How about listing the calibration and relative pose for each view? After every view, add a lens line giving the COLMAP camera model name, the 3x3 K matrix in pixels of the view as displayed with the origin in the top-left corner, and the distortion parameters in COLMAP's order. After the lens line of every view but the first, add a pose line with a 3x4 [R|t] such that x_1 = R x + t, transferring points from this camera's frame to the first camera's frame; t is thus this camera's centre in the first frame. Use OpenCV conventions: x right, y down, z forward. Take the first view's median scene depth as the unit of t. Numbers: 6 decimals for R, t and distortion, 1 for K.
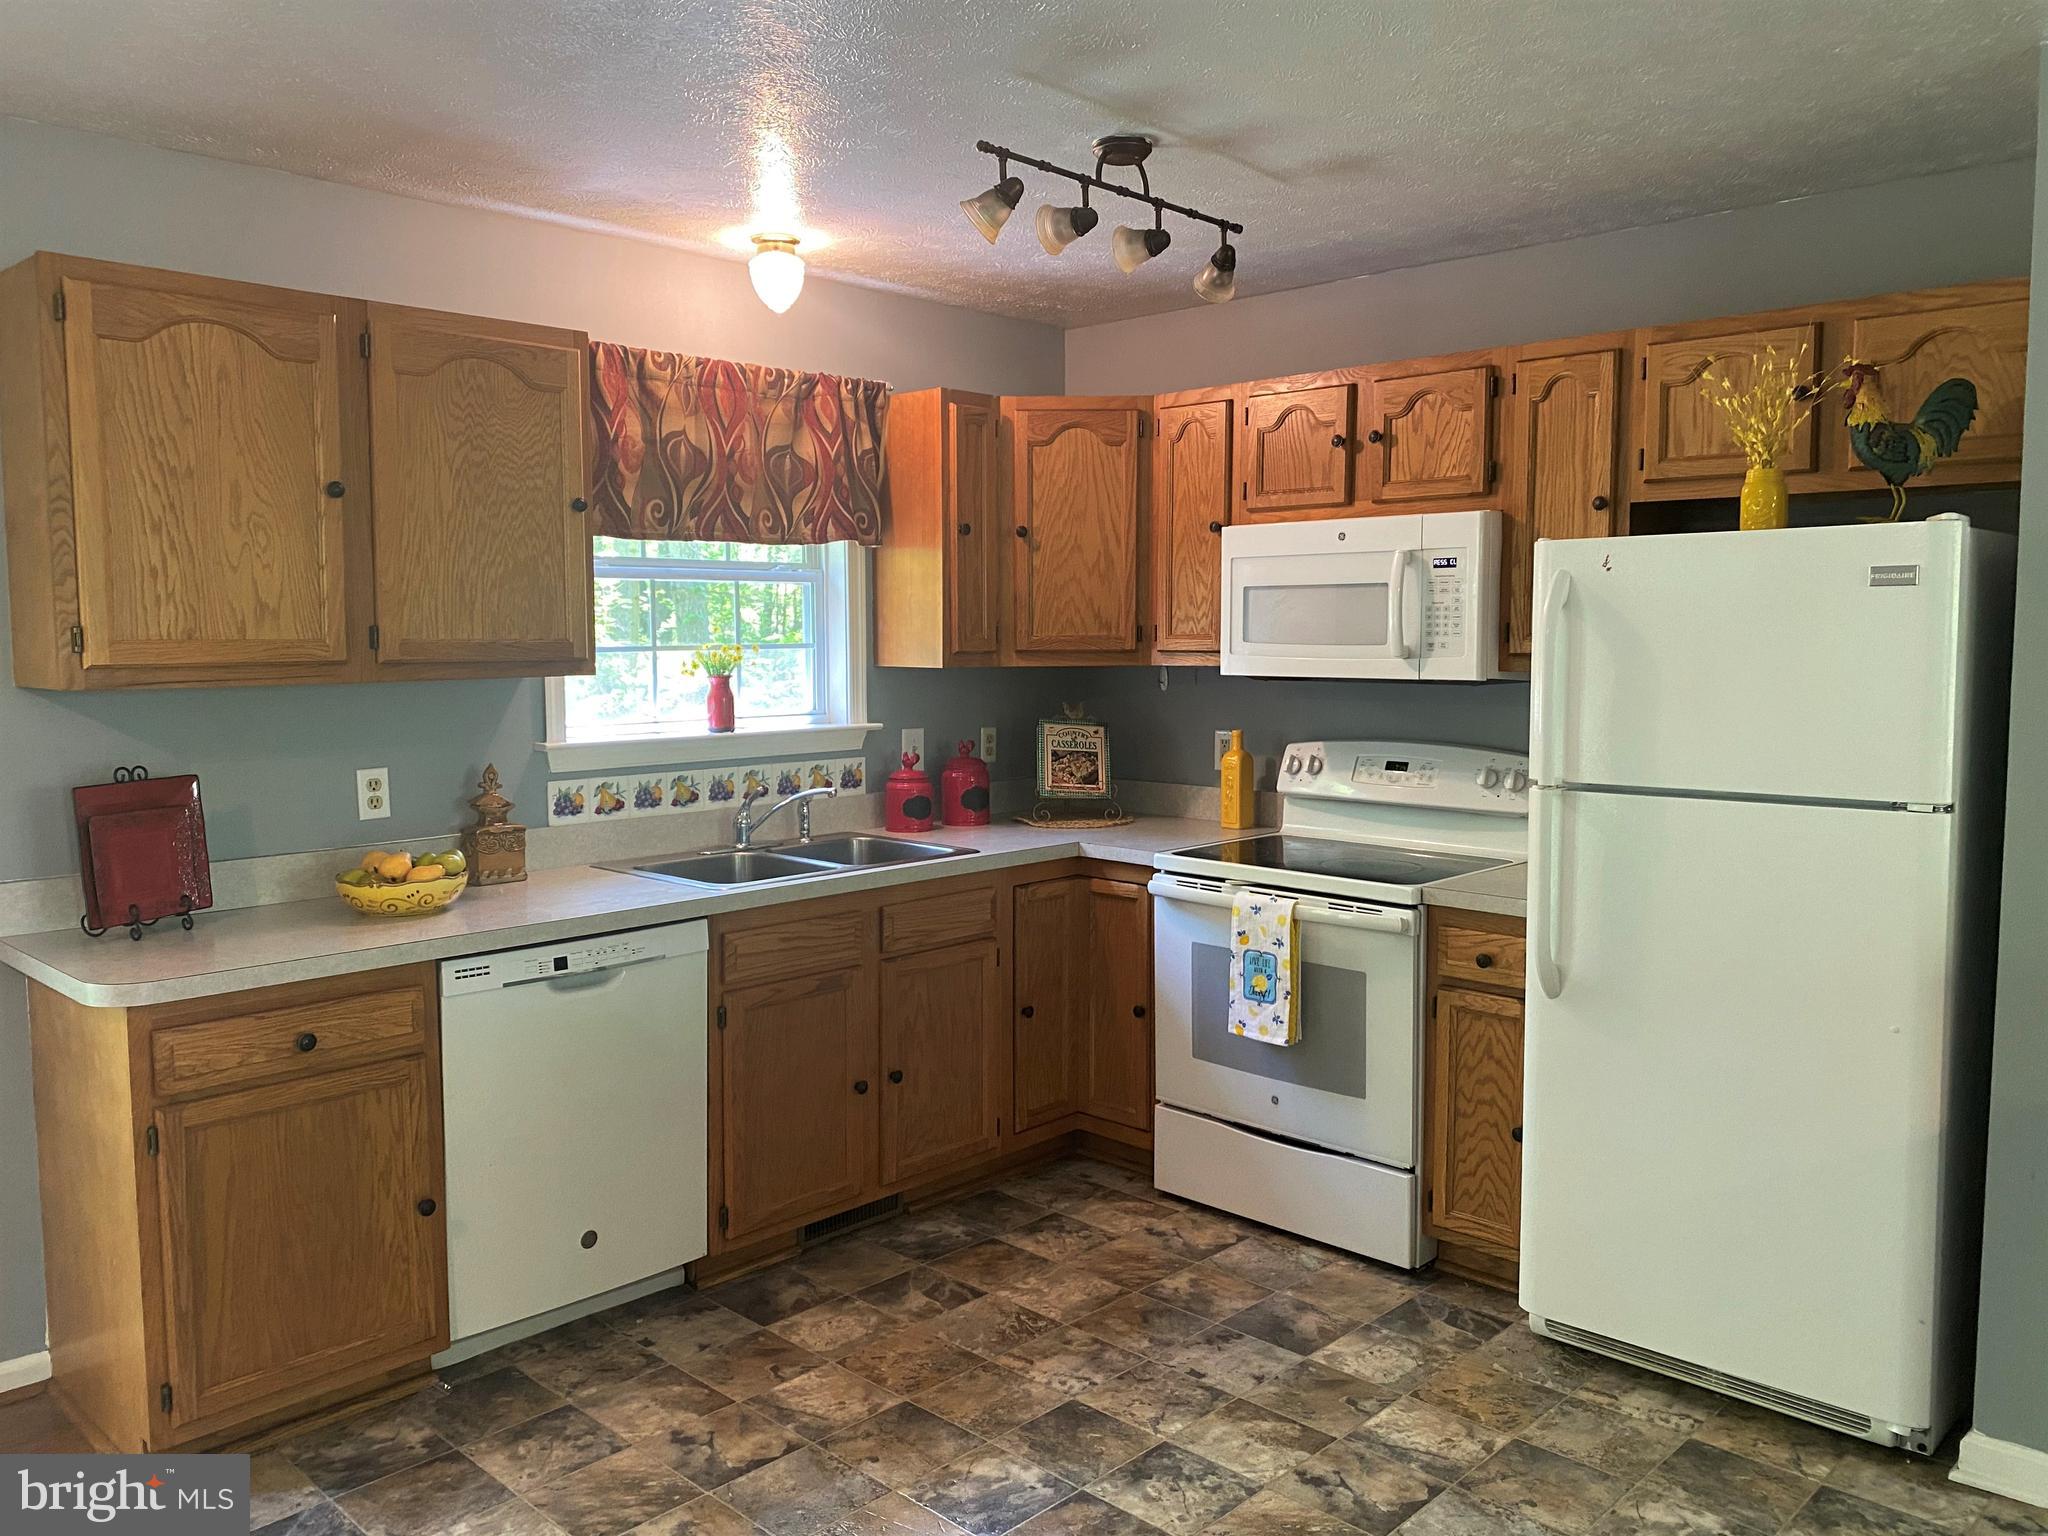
lens RADIAL K [[1570.2, 0, 1023.0], [0, 1570.2, 757.2], [0, 0, 1]] dist [0.125395, -0.212893]
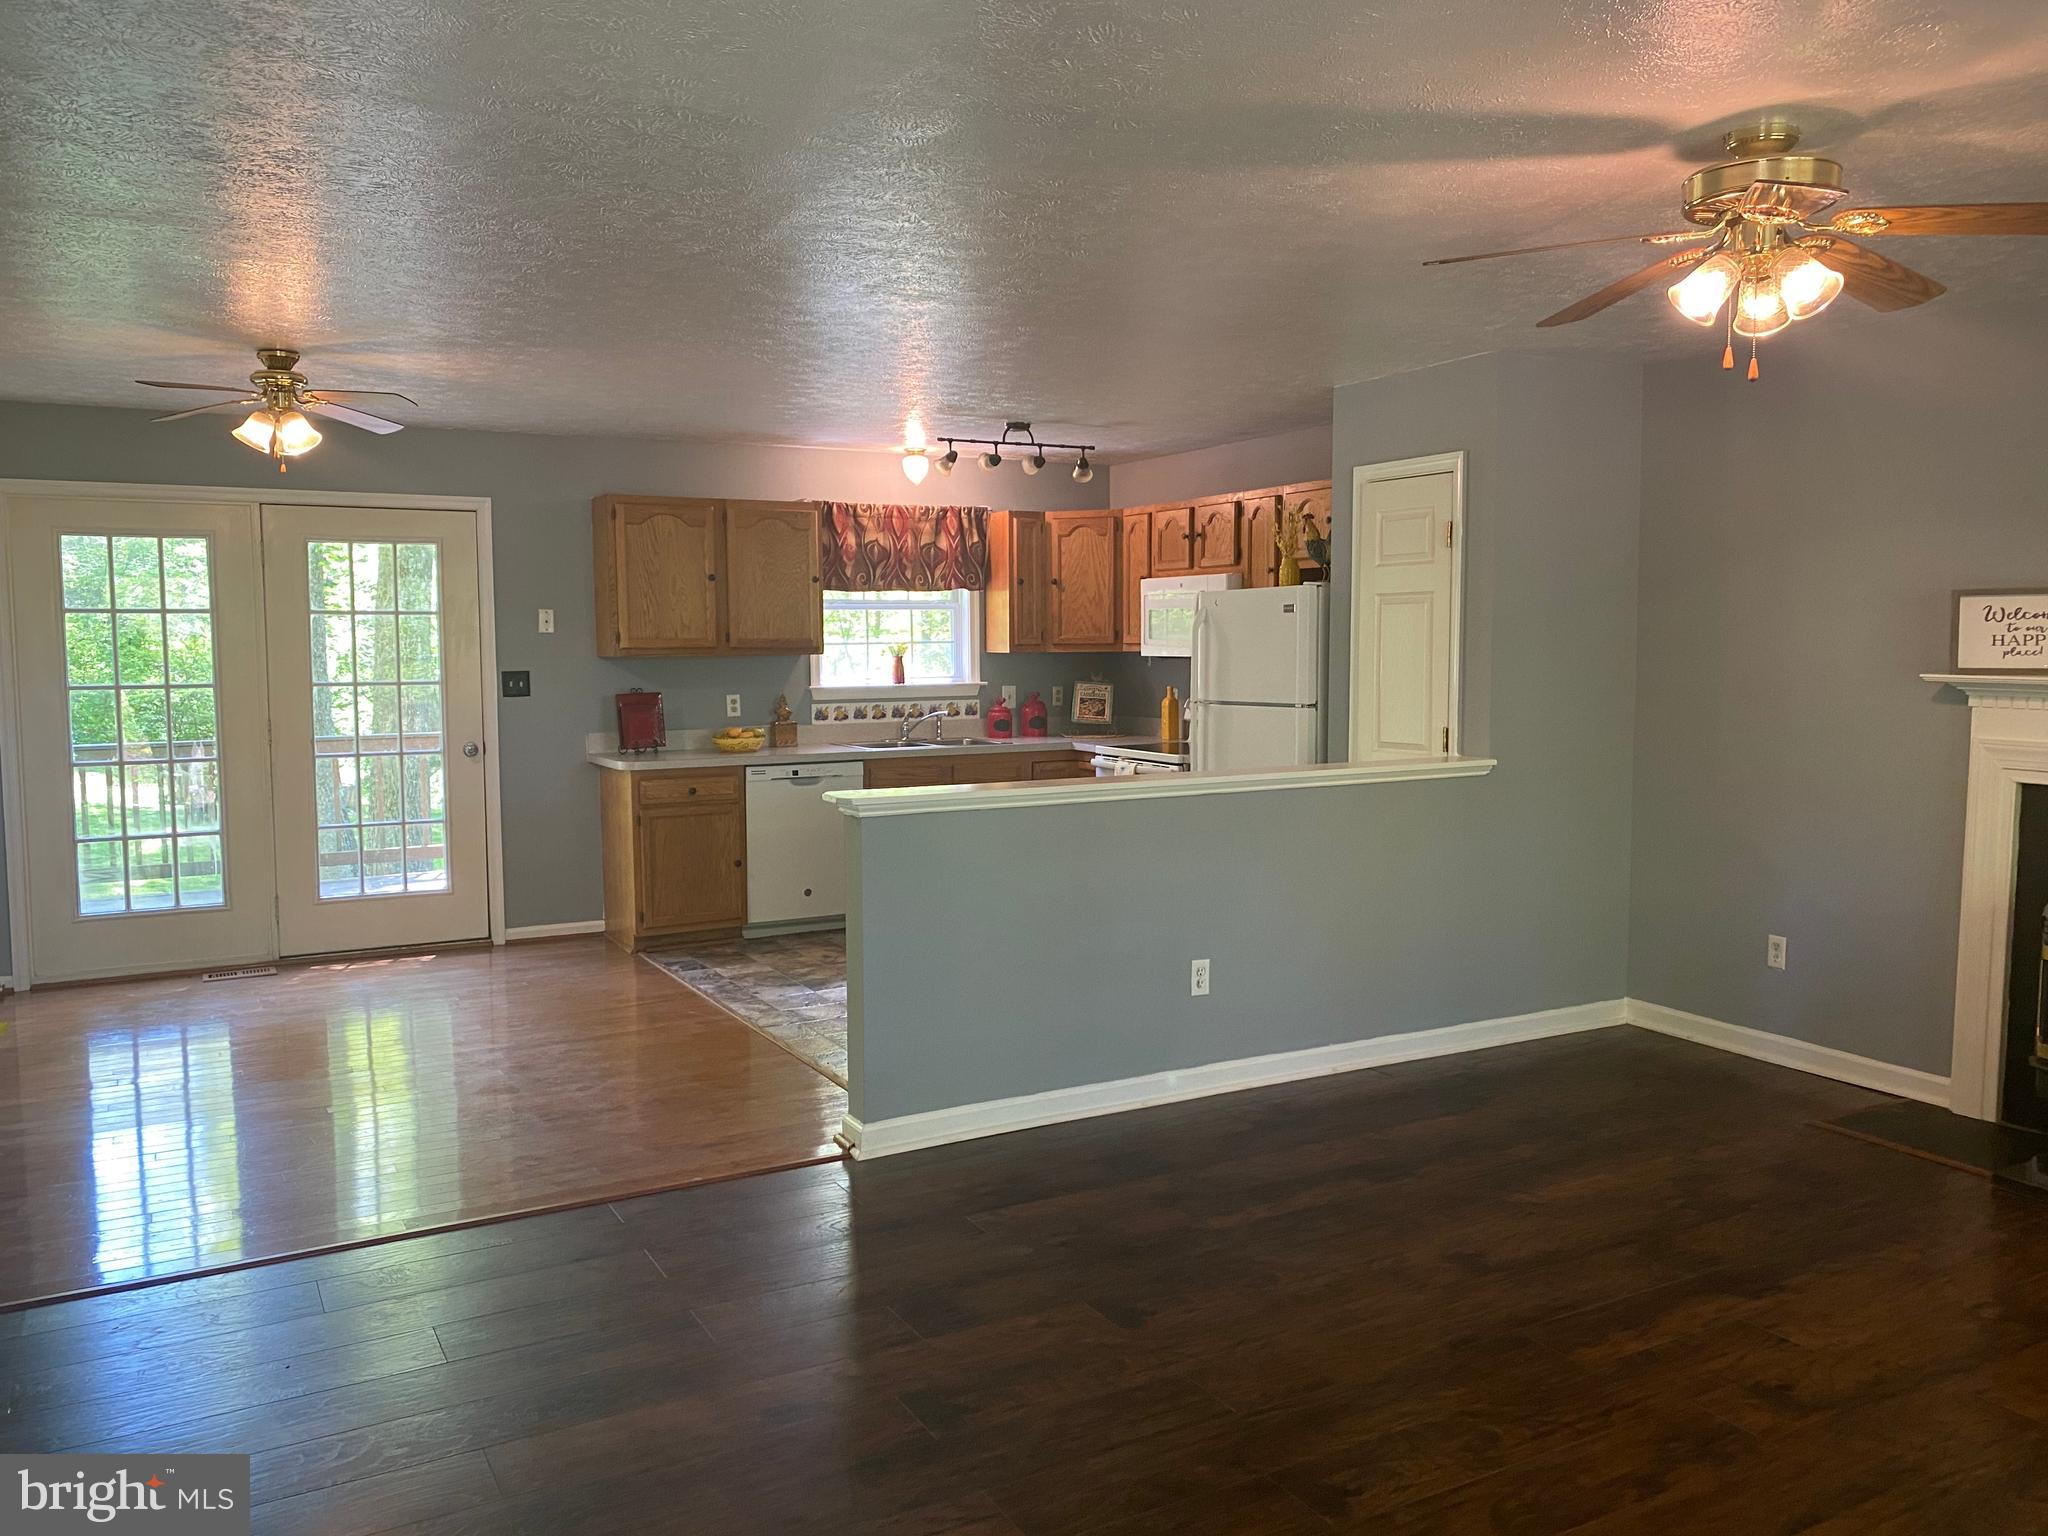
lens RADIAL K [[1570.2, 0, 1023.0], [0, 1570.2, 757.2], [0, 0, 1]] dist [0.125395, -0.212893]
pose [[0.953993, 0.017996, -0.299288, 0.625256], [-0.019144, 0.999816, -0.000906, 0.084658], [0.299216, 0.006594, 0.954163, -0.972745]]
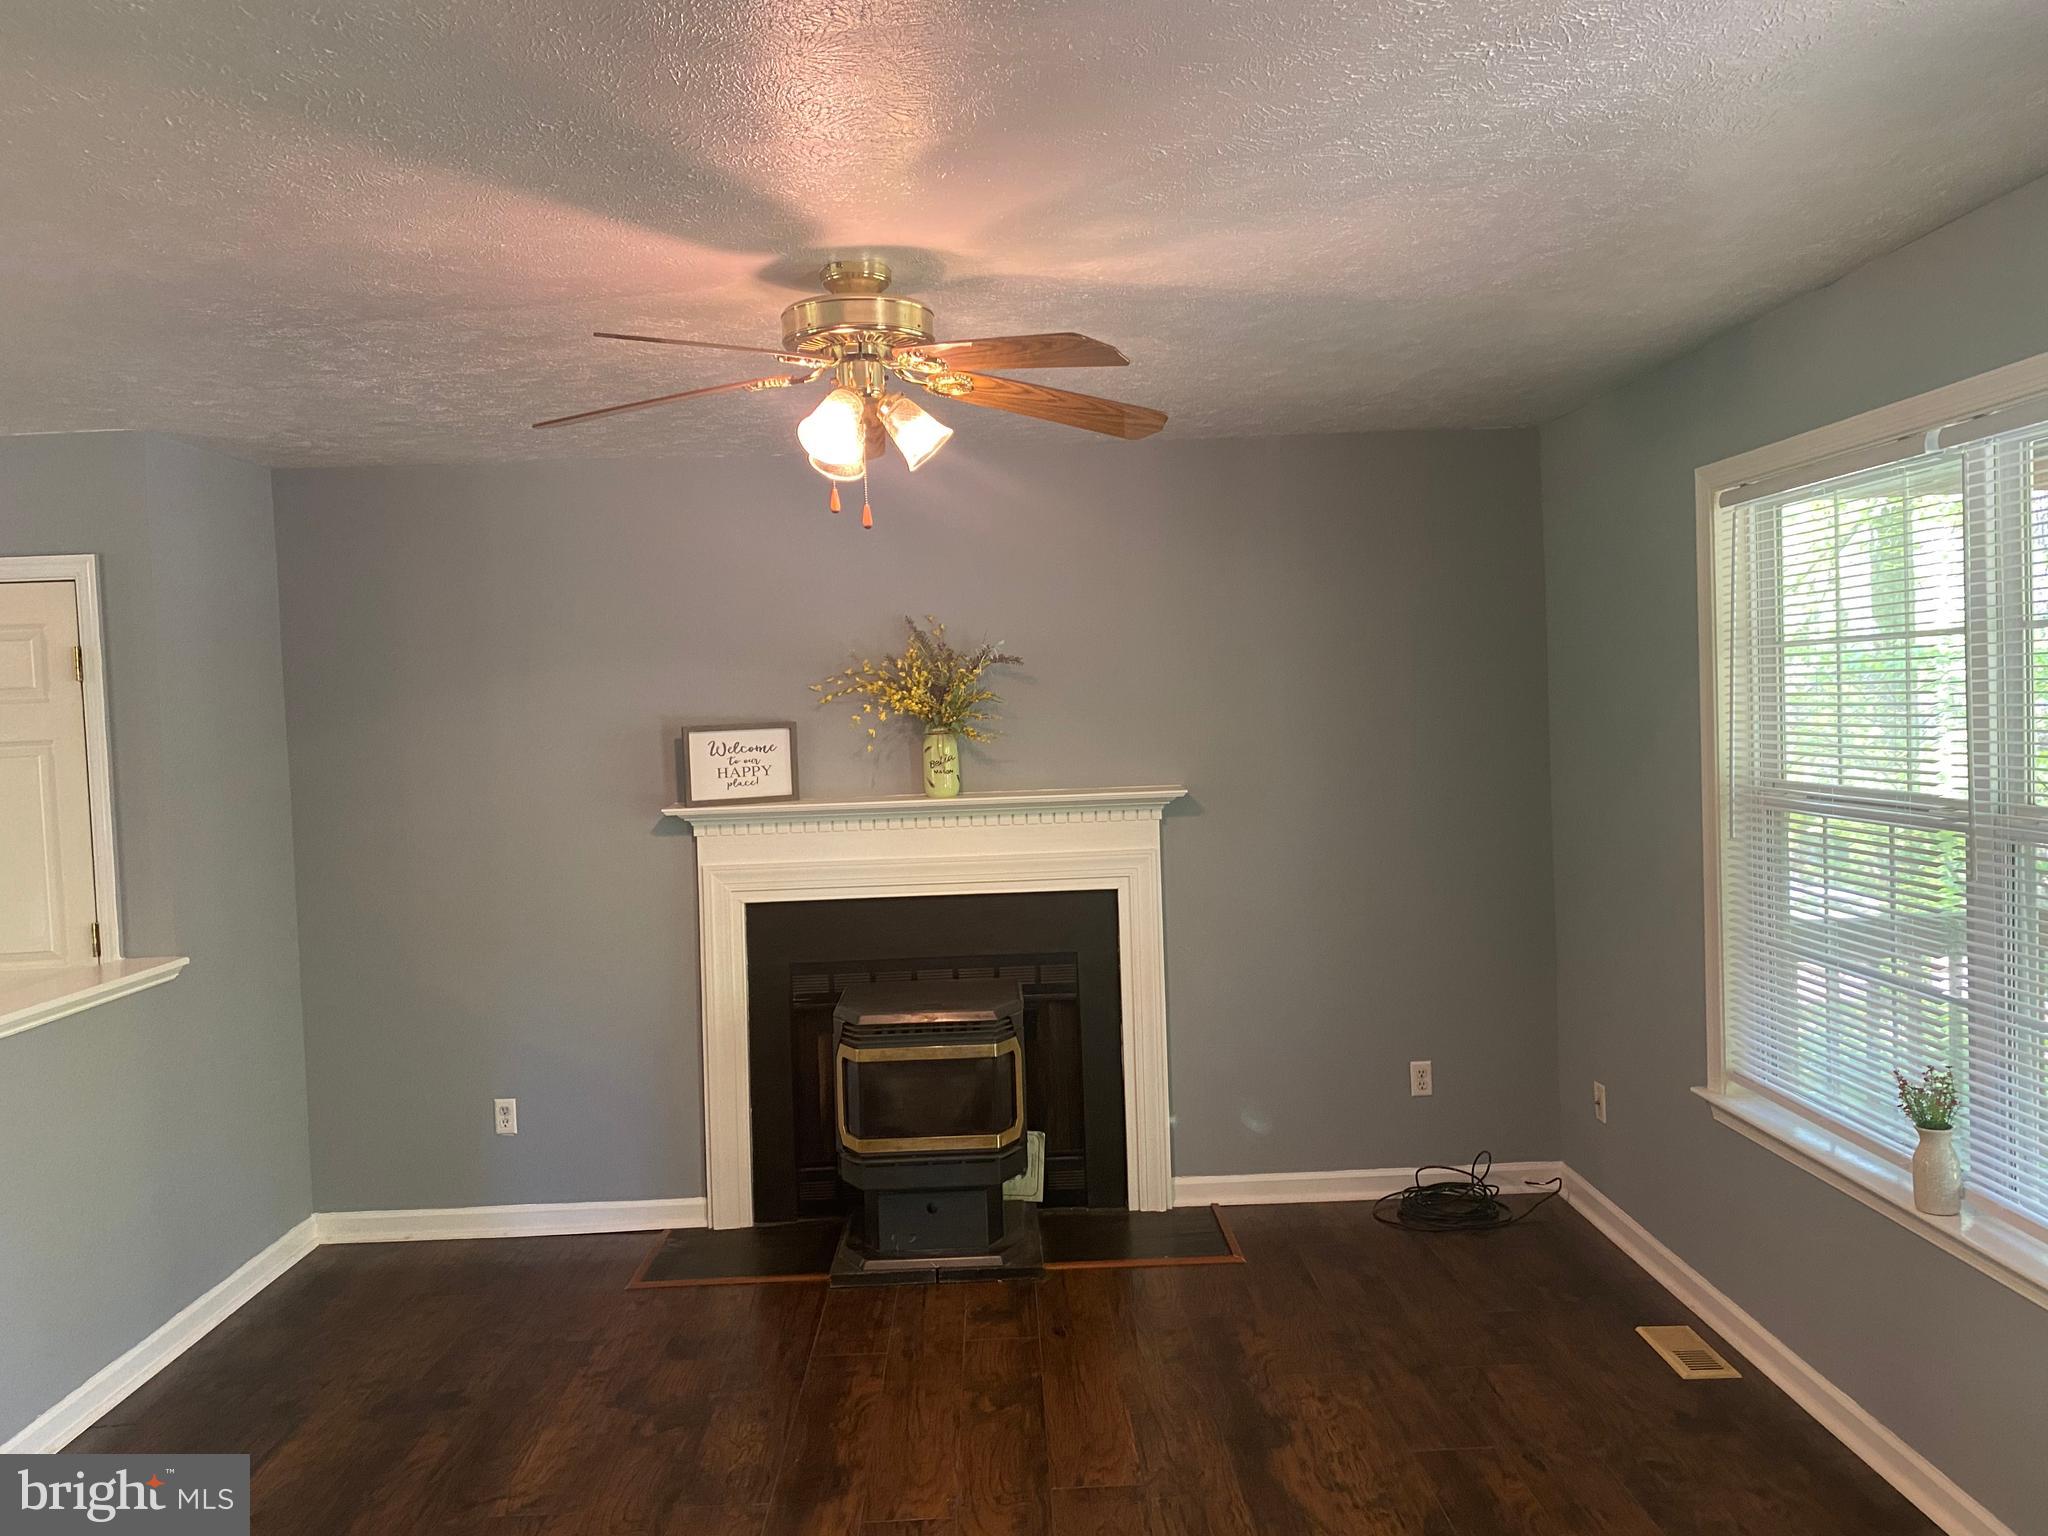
lens RADIAL K [[1570.2, 0, 1023.0], [0, 1570.2, 757.2], [0, 0, 1]] dist [0.125395, -0.212893]
pose [[0.709915, -0.051458, 0.702405, 0.243723], [0.097079, 0.994957, -0.025226, 0.024183], [-0.697564, 0.086097, 0.711331, -0.678863]]
